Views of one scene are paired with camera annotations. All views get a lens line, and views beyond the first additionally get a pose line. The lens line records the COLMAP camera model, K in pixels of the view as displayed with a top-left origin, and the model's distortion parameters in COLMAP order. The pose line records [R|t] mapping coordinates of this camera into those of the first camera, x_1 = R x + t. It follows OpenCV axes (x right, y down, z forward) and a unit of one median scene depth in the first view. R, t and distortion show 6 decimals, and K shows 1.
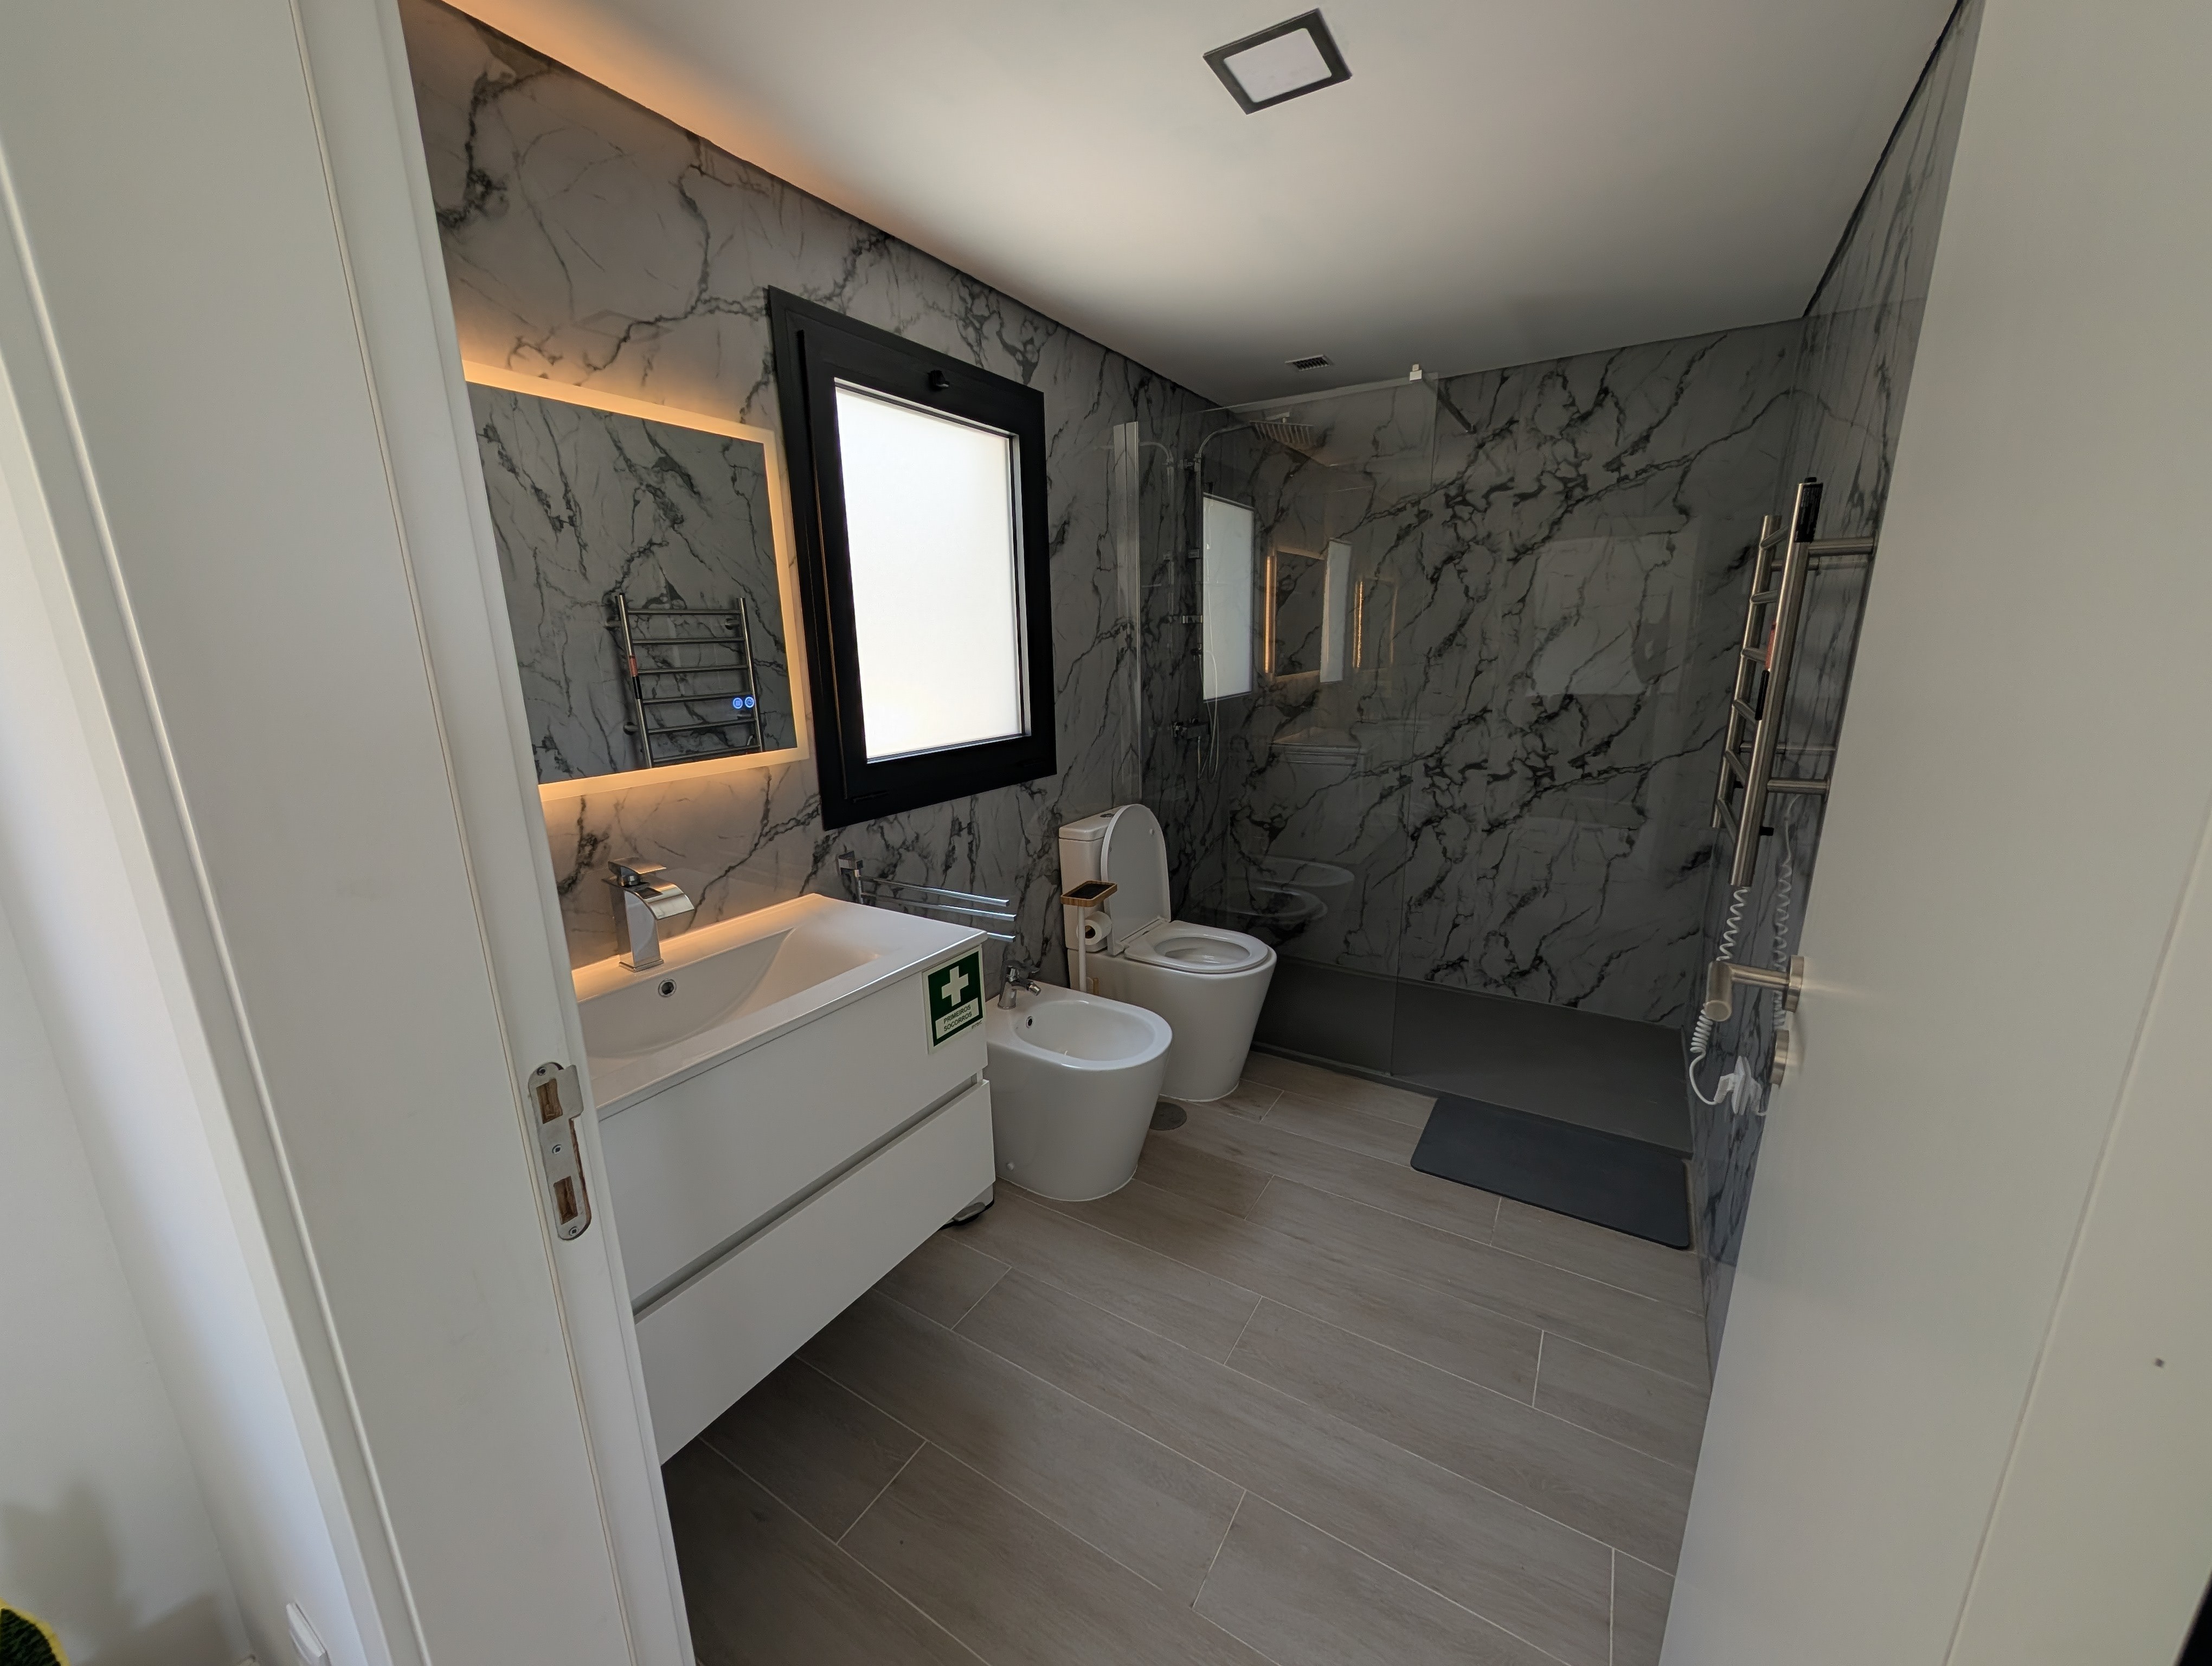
lens RADIAL K [[840.4, 0, 1109.3], [0, 840.4, 838.1], [0, 0, 1]] dist [0.001246, 0.000078]
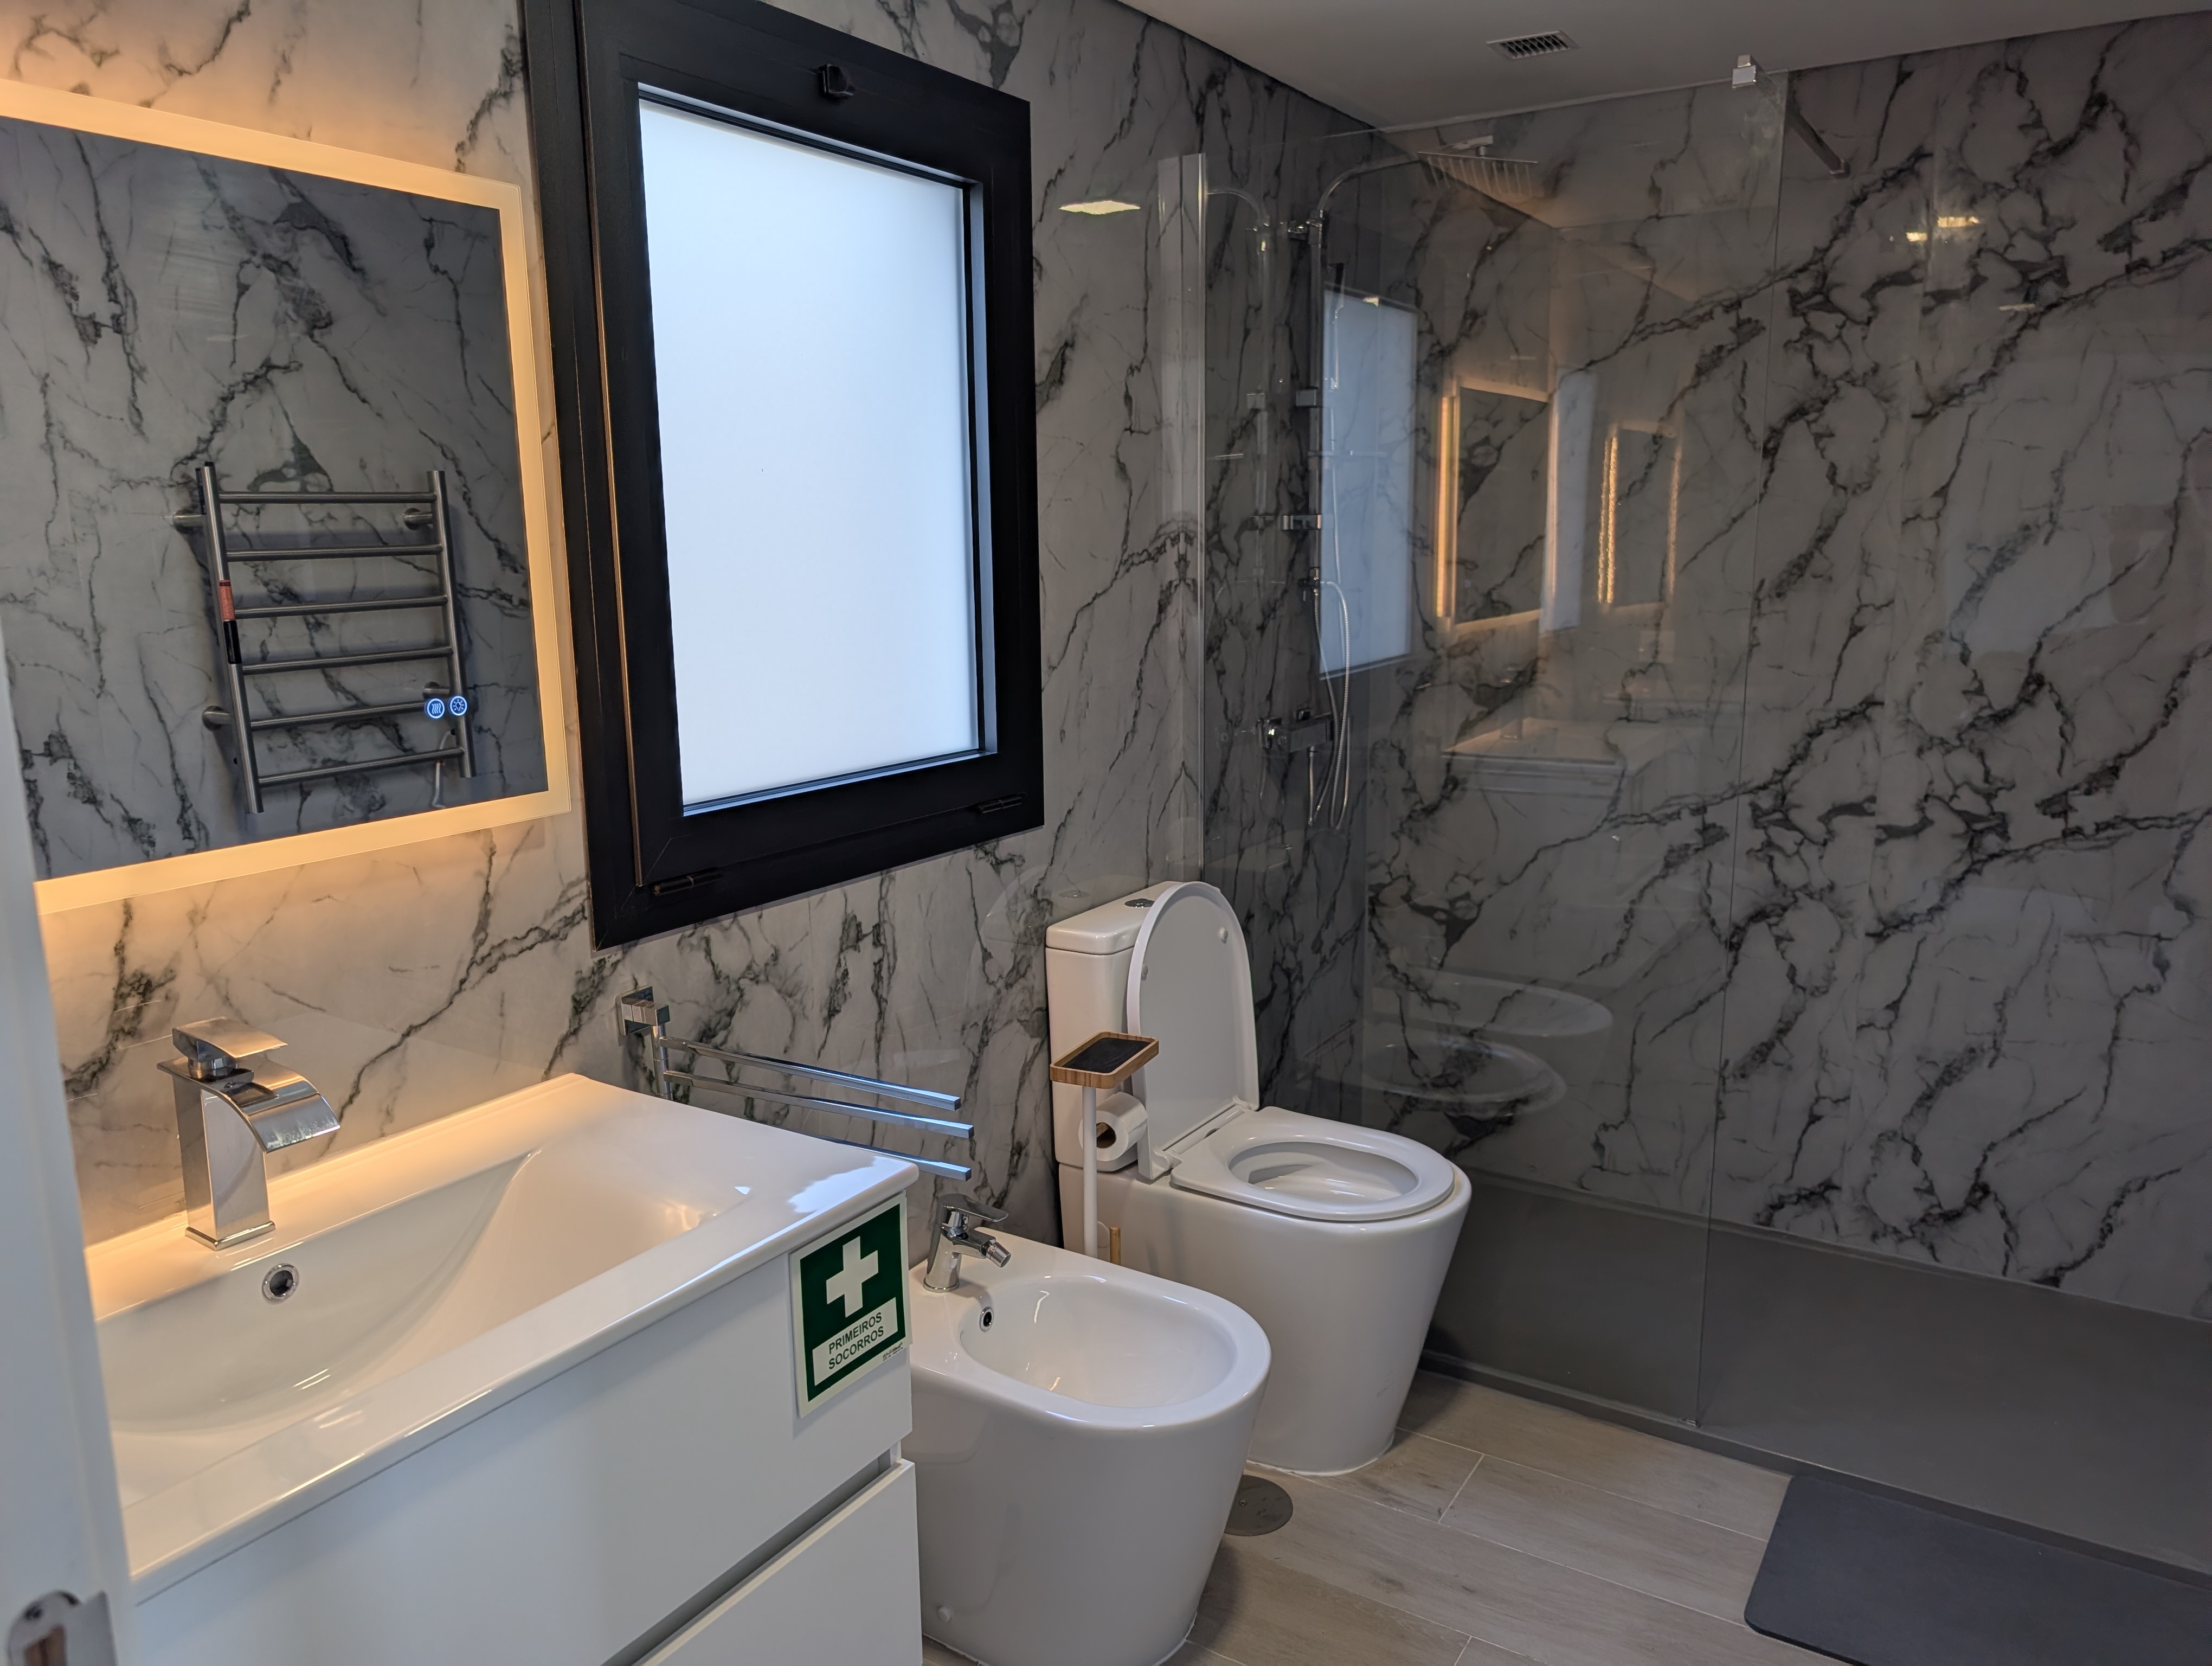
lens RADIAL K [[1594.3, 0, 1110.5], [0, 1594.3, 829.2], [0, 0, 1]] dist [0.038341, -0.038237]
pose [[0.999937, 0.010282, -0.004571, -0.017524], [-0.010471, 0.999000, -0.043477, -0.032304], [0.004119, 0.043522, 0.999044, 0.019889]]
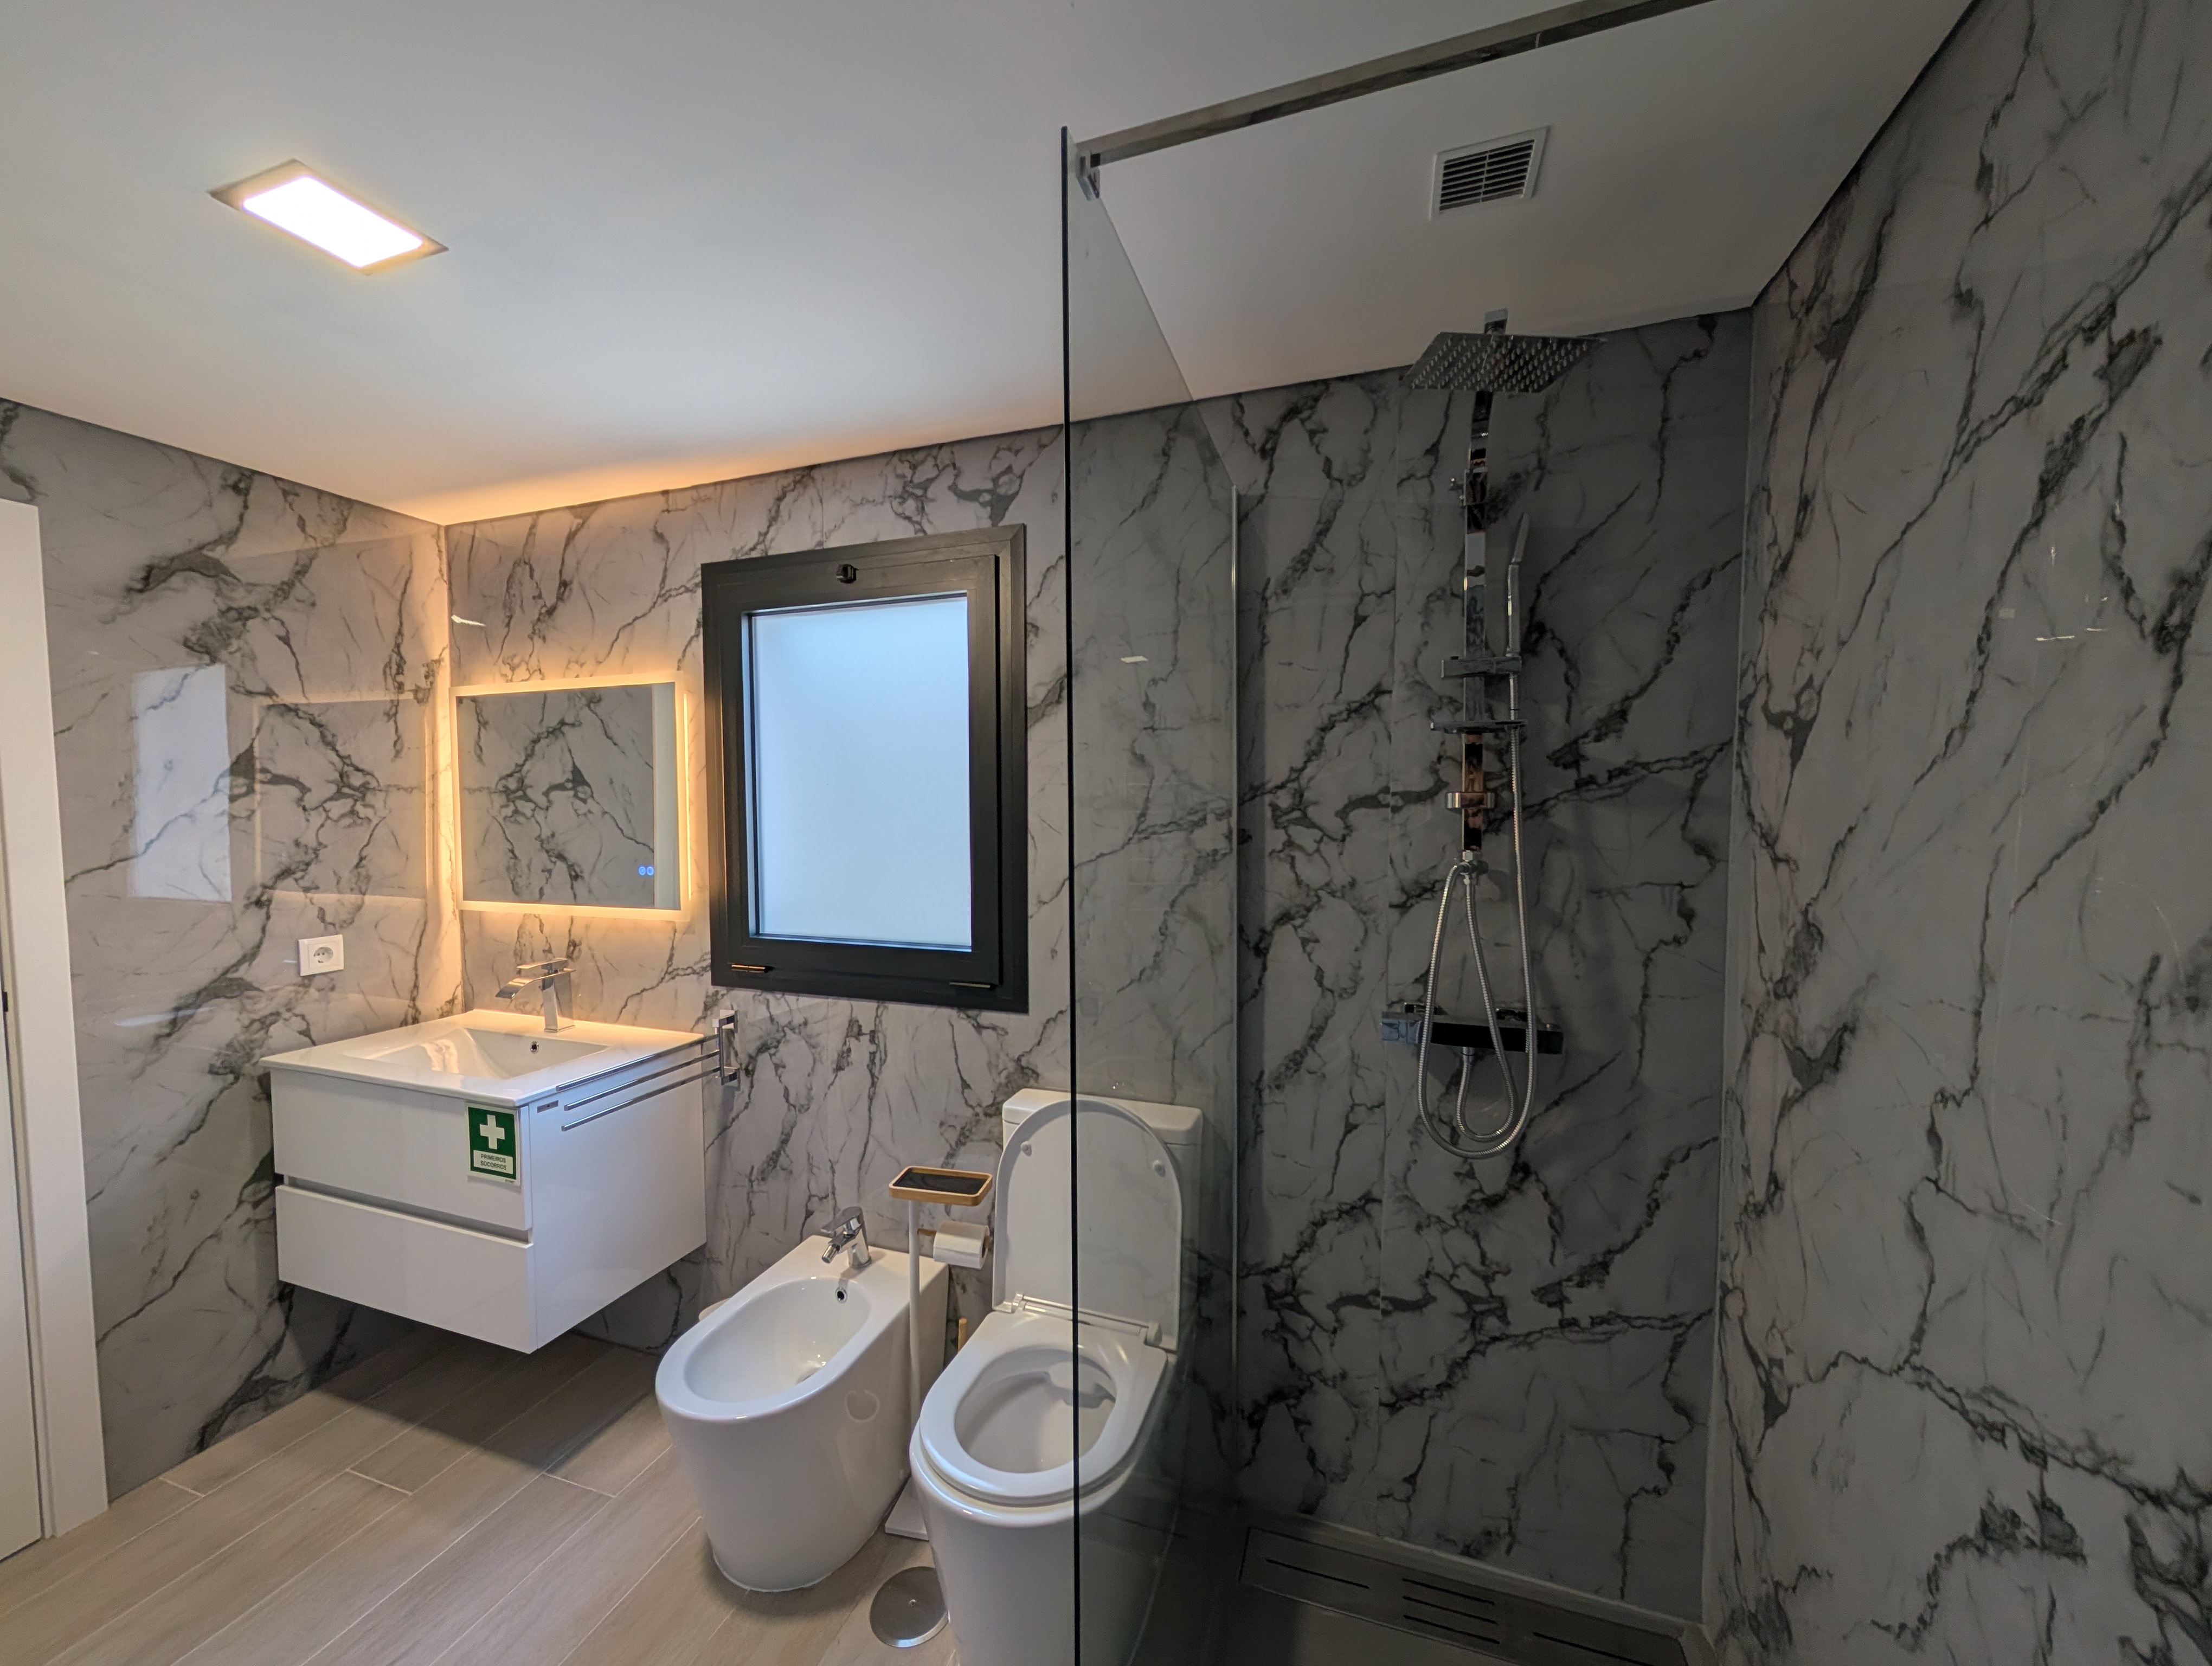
lens RADIAL K [[840.4, 0, 1103.9], [0, 840.4, 842.3], [0, 0, 1]] dist [0.001246, 0.000078]
pose [[0.213678, 0.063172, -0.974860, 0.674112], [-0.225967, 0.974040, 0.013590, -0.254936], [0.950411, 0.217382, 0.222405, 0.908222]]
